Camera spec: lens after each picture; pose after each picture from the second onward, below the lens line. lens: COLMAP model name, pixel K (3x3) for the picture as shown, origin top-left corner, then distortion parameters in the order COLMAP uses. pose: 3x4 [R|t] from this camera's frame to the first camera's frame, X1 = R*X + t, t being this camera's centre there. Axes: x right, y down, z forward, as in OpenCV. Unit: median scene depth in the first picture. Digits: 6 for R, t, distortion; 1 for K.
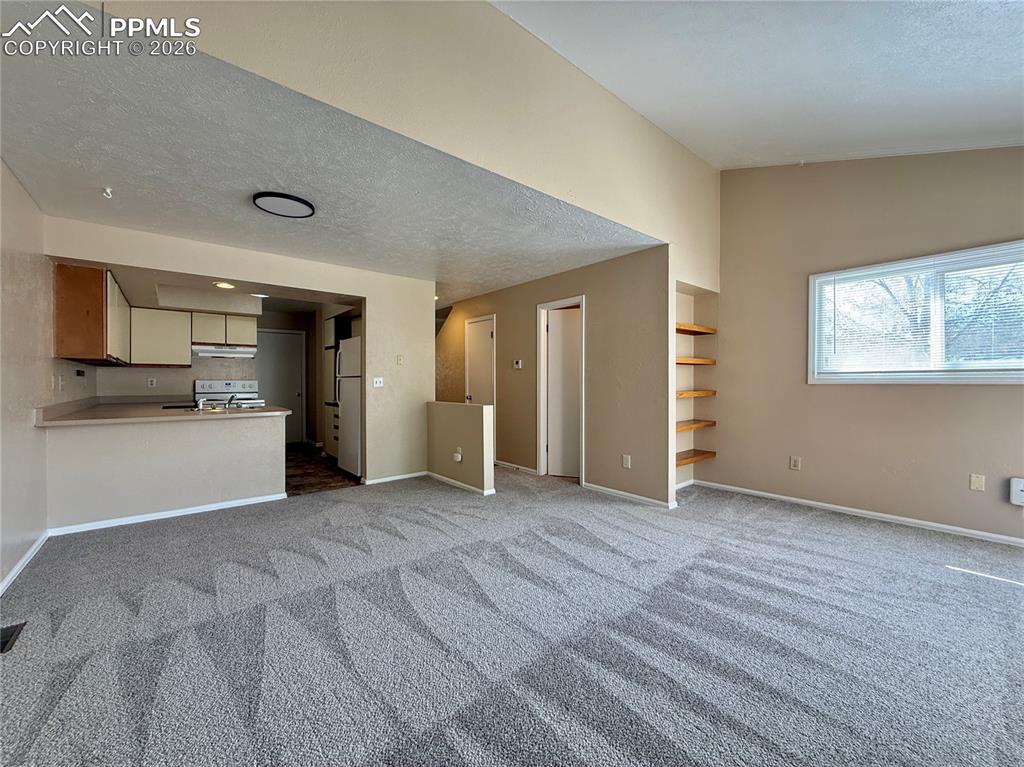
lens RADIAL K [[403.6, 0, 512.0], [0, 403.6, 383.5], [0, 0, 1]] dist [-0.000401, 0.000074]
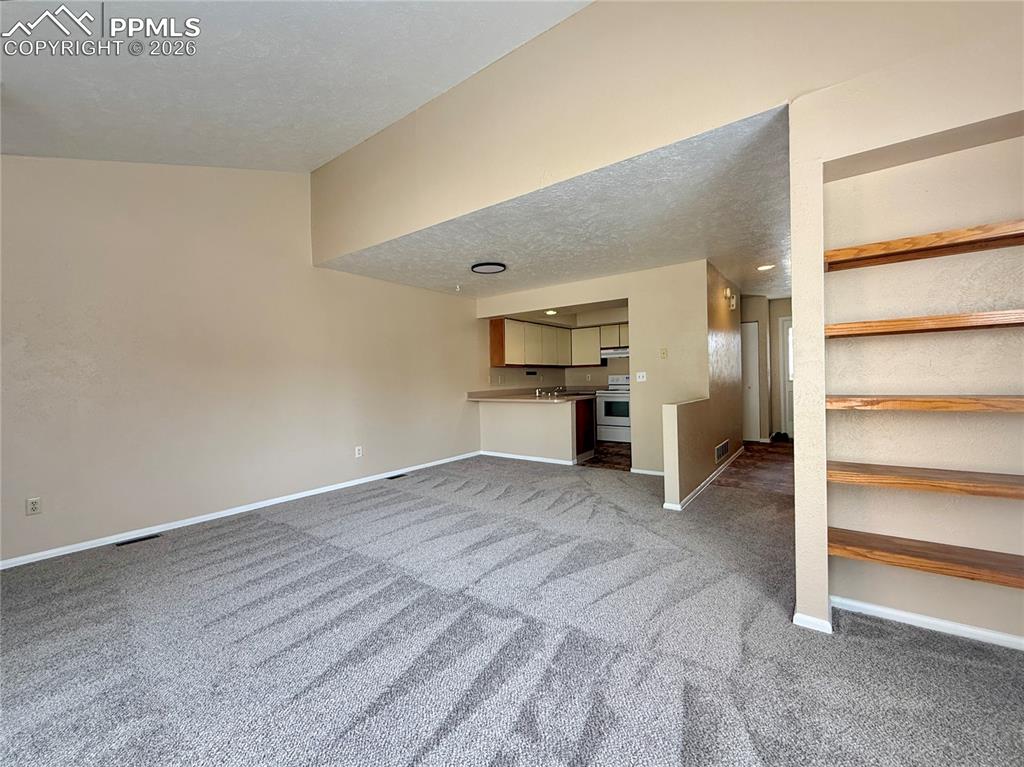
lens RADIAL K [[428.1, 0, 512.0], [0, 428.1, 383.5], [0, 0, 1]] dist [-0.000355, 0.000039]
pose [[0.233289, 0.008321, -0.972372, 0.940473], [0.019227, 0.999728, 0.013168, -0.010050], [0.972217, -0.021767, 0.233066, 0.596634]]
